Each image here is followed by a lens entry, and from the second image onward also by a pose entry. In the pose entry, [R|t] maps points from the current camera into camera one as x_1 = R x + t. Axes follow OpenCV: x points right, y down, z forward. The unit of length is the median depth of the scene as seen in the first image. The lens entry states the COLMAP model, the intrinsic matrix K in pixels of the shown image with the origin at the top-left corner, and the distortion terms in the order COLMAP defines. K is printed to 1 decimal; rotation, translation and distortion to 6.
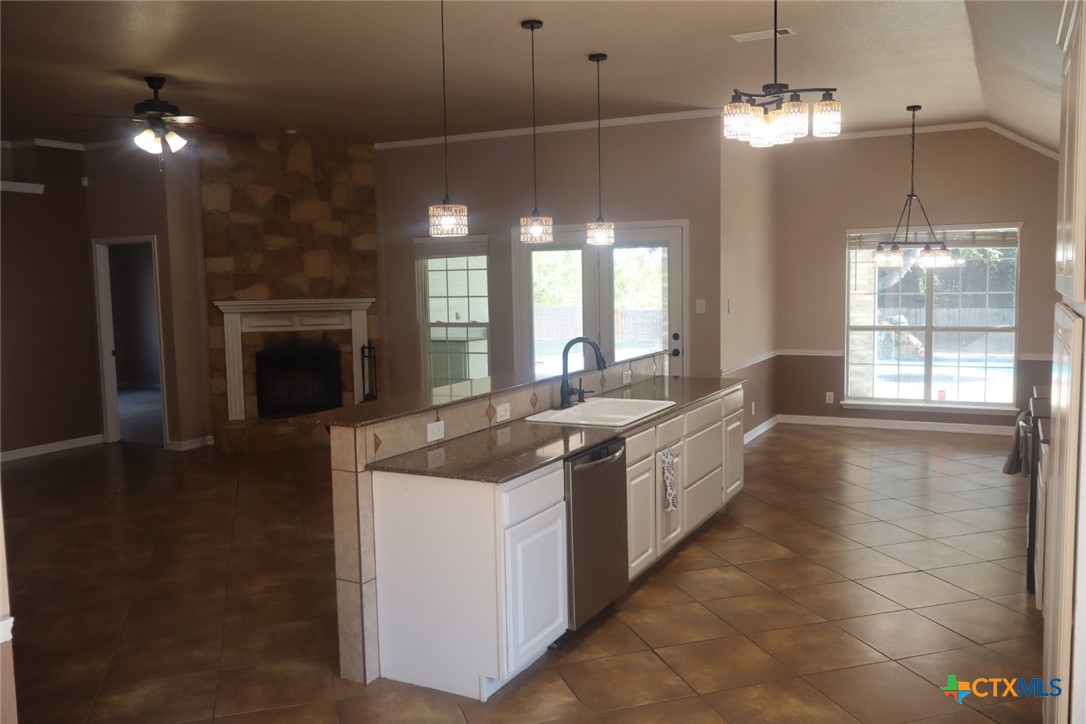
lens RADIAL K [[914.4, 0, 543.2], [0, 914.4, 360.0], [0, 0, 1]] dist [-0.016857, 0.002216]
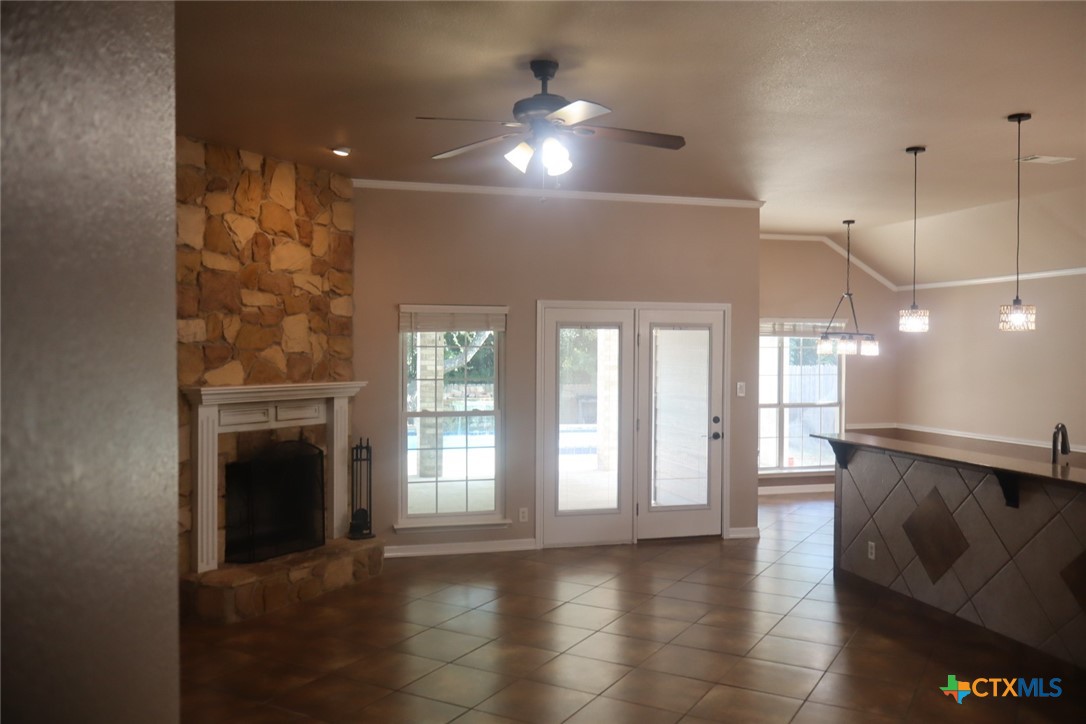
lens RADIAL K [[914.4, 0, 543.1], [0, 914.4, 363.6], [0, 0, 1]] dist [-0.016857, 0.002216]
pose [[0.725732, 0.009514, 0.687912, -0.602350], [0.043545, 0.997264, -0.059732, -0.031220], [-0.686598, 0.073304, 0.723332, 0.358229]]
